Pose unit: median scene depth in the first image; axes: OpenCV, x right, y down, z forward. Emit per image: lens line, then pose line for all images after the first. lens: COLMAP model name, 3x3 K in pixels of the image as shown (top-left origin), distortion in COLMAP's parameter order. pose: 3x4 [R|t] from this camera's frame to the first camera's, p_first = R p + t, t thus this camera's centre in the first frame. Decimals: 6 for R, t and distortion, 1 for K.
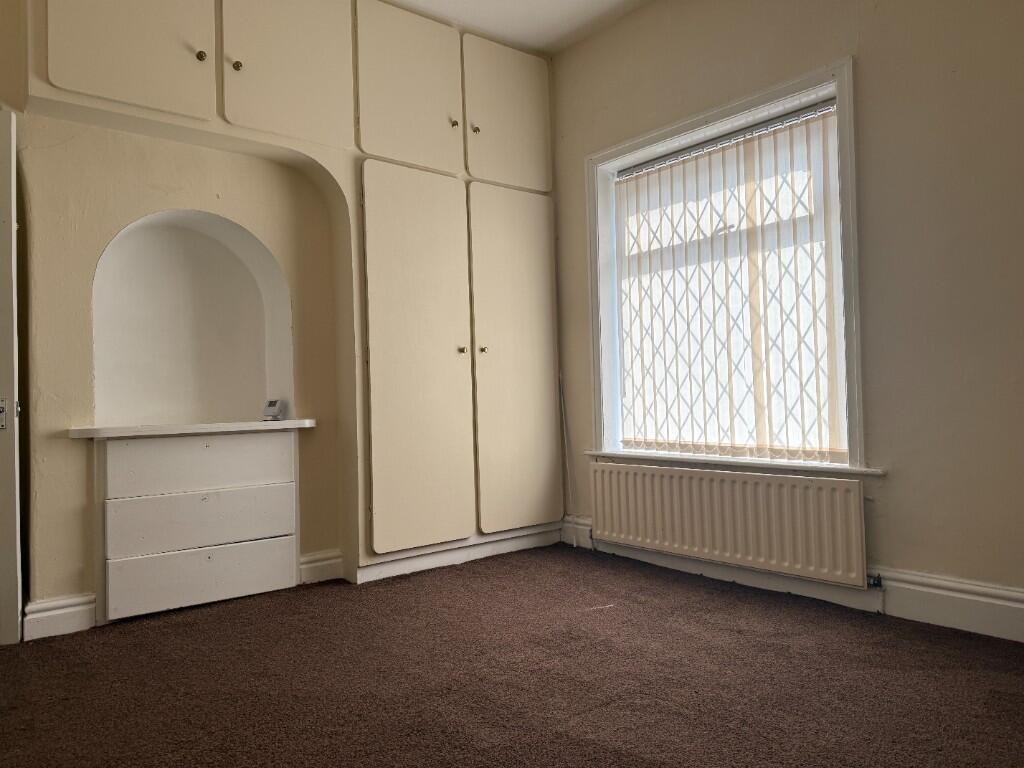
lens RADIAL K [[725.8, 0, 512.0], [0, 725.8, 384.0], [0, 0, 1]] dist [0.077099, -0.085212]
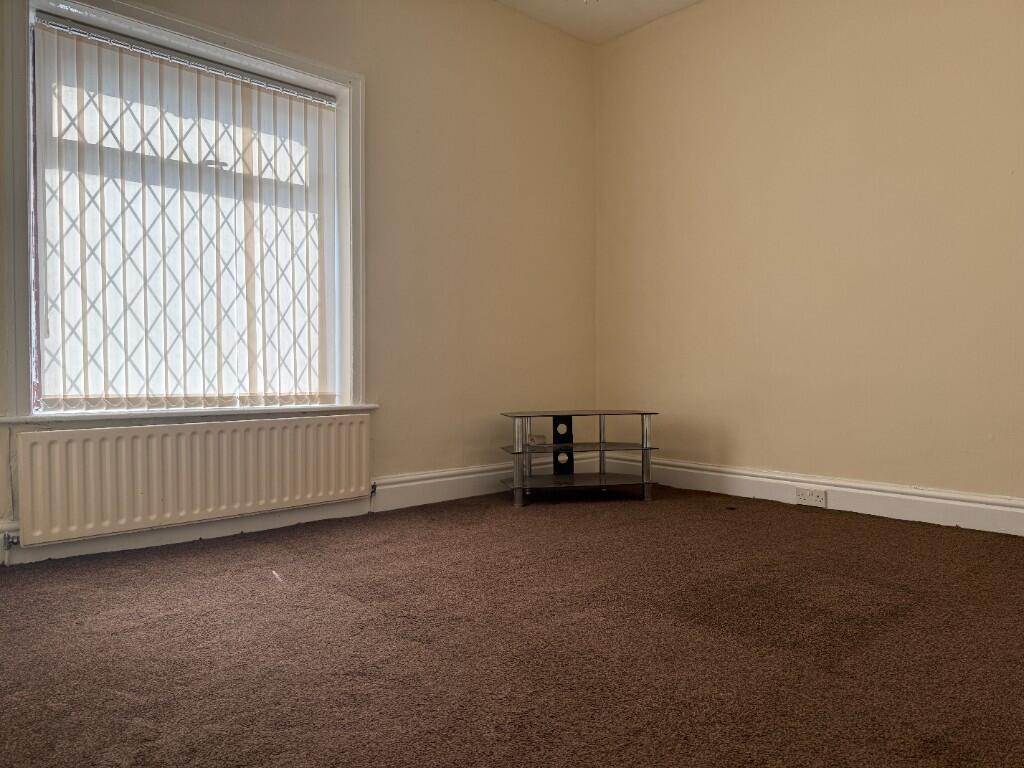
lens RADIAL K [[725.8, 0, 512.0], [0, 725.8, 384.0], [0, 0, 1]] dist [0.077099, -0.085212]
pose [[-0.063362, -0.002754, 0.997987, -0.675906], [-0.028333, 0.999598, 0.000960, 0.057715], [-0.997588, -0.028215, -0.063414, 0.684484]]
